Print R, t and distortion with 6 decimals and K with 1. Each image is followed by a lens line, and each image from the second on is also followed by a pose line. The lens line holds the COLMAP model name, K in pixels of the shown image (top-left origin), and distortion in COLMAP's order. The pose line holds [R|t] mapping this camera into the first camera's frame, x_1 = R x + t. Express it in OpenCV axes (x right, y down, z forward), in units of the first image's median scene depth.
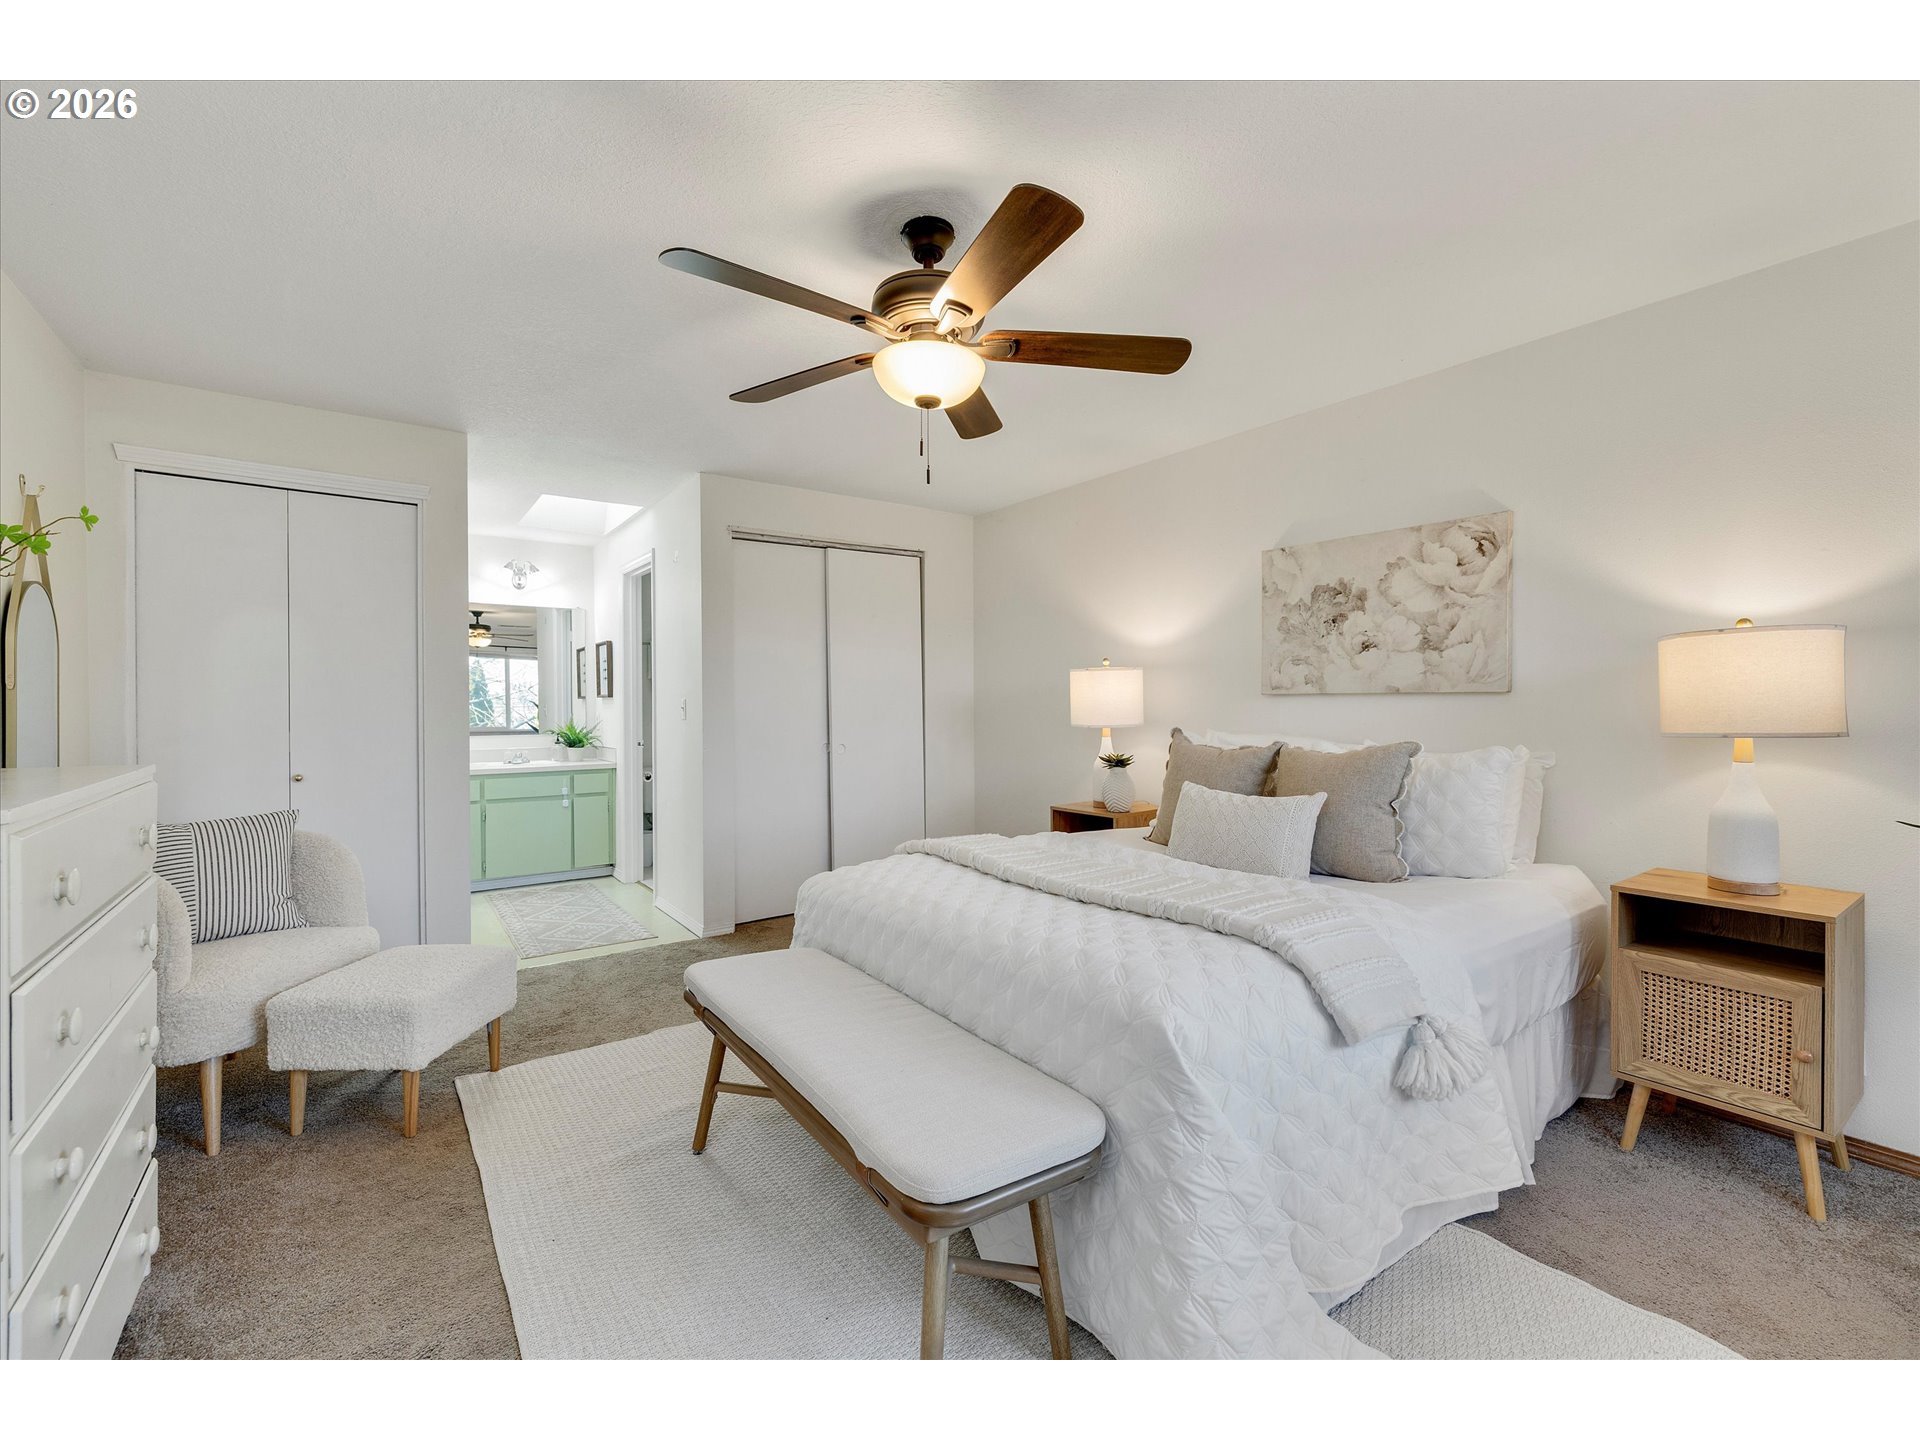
lens RADIAL K [[809.3, 0, 952.5], [0, 809.3, 718.5], [0, 0, 1]] dist [-0.001381, -0.000024]
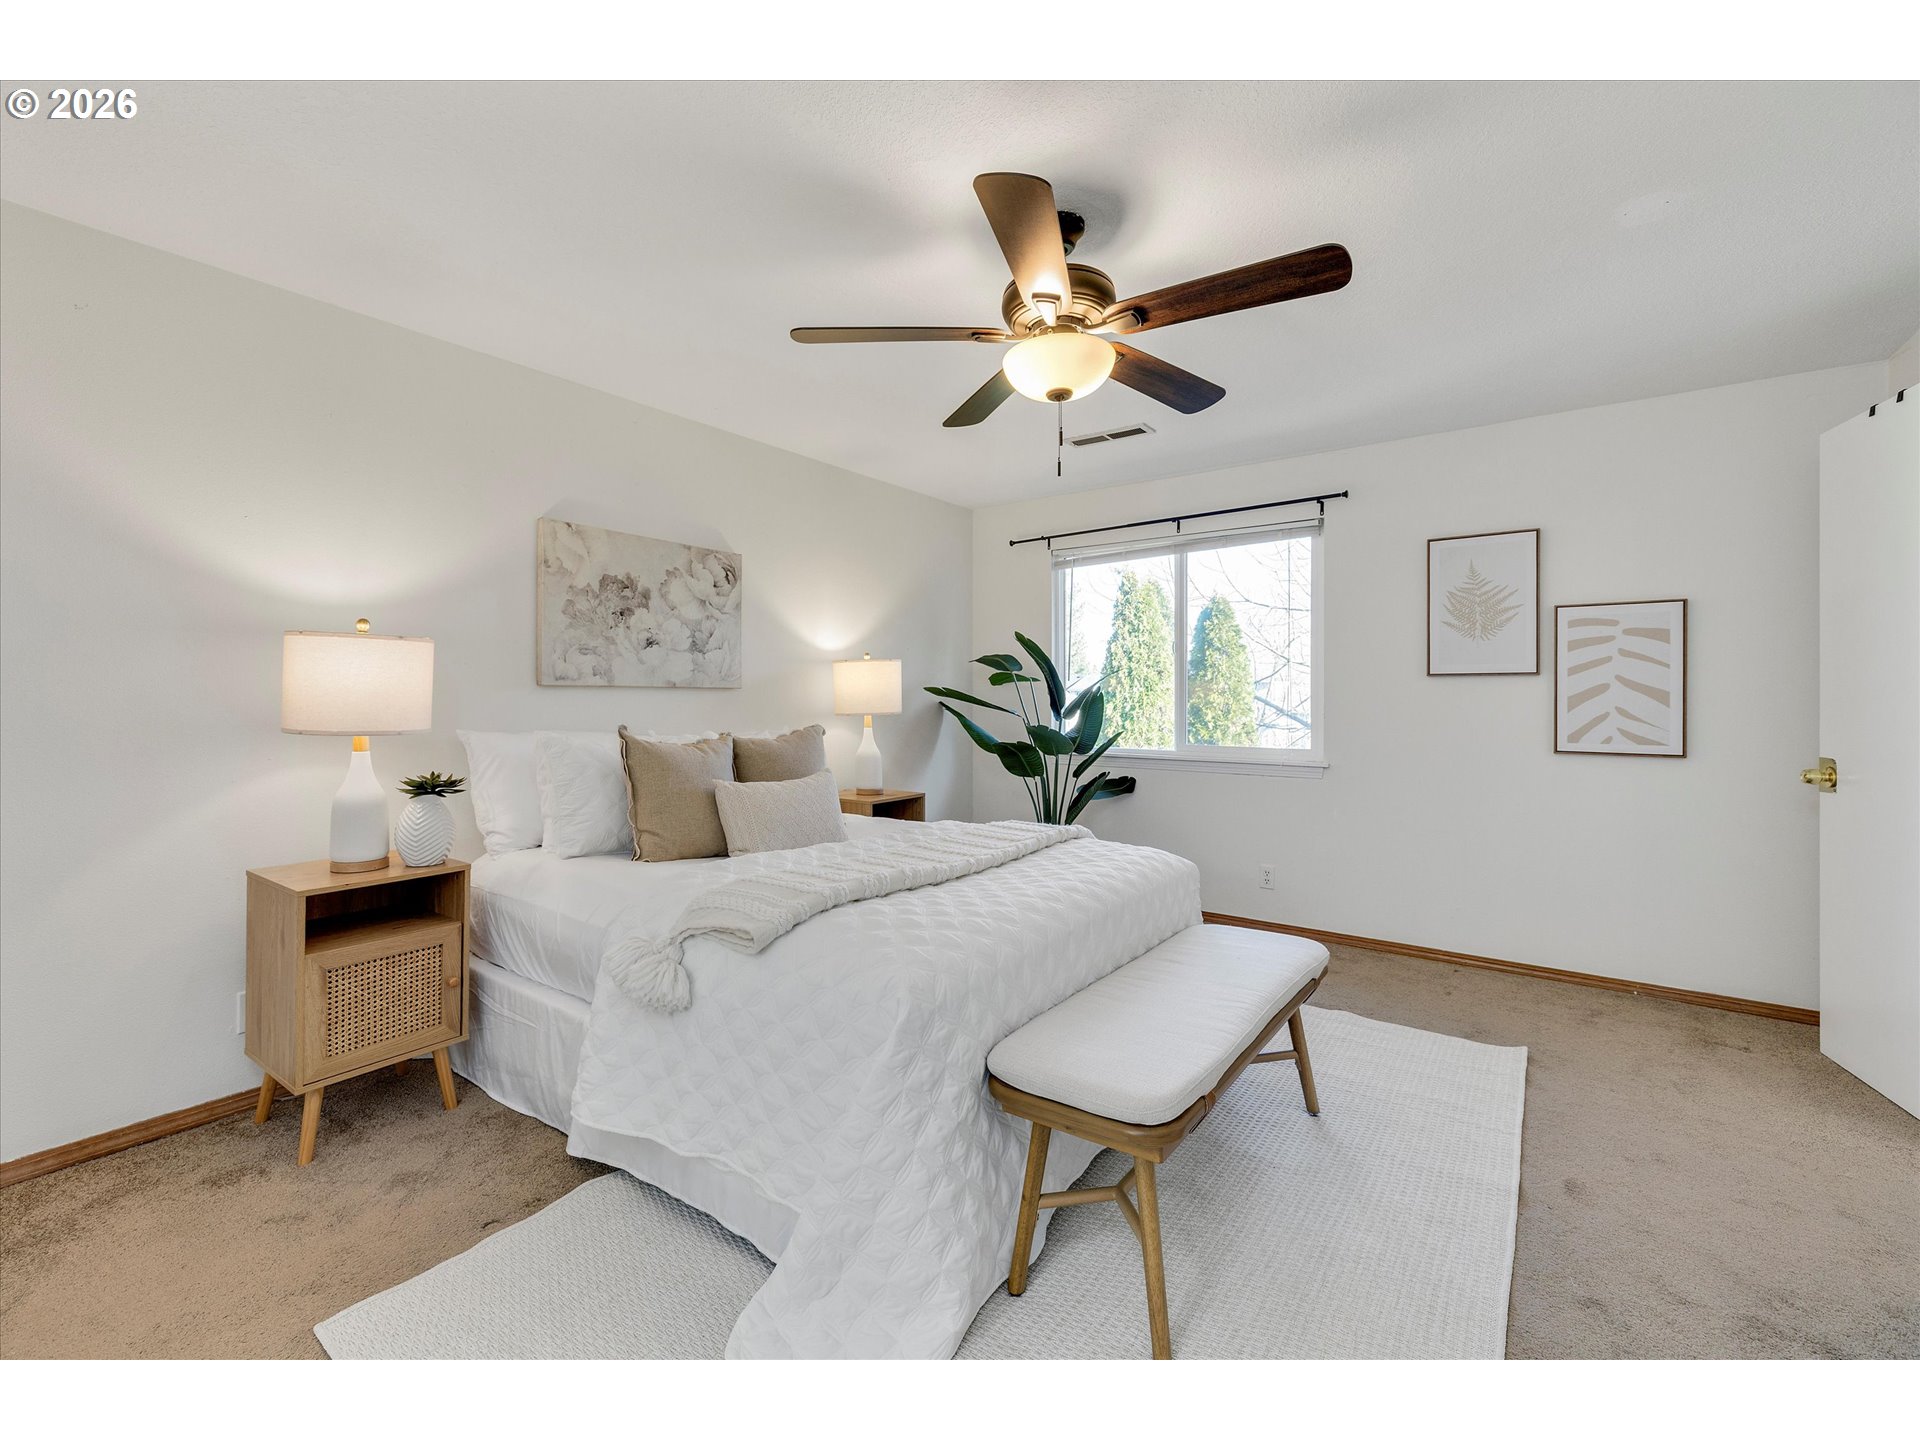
lens RADIAL K [[809.3, 0, 957.3], [0, 809.3, 700.4], [0, 0, 1]] dist [-0.001381, -0.000024]
pose [[-0.301183, -0.000999, 0.953566, -0.624977], [0.015618, 0.999860, 0.005980, -0.013318], [-0.953439, 0.016694, -0.301125, 0.933081]]
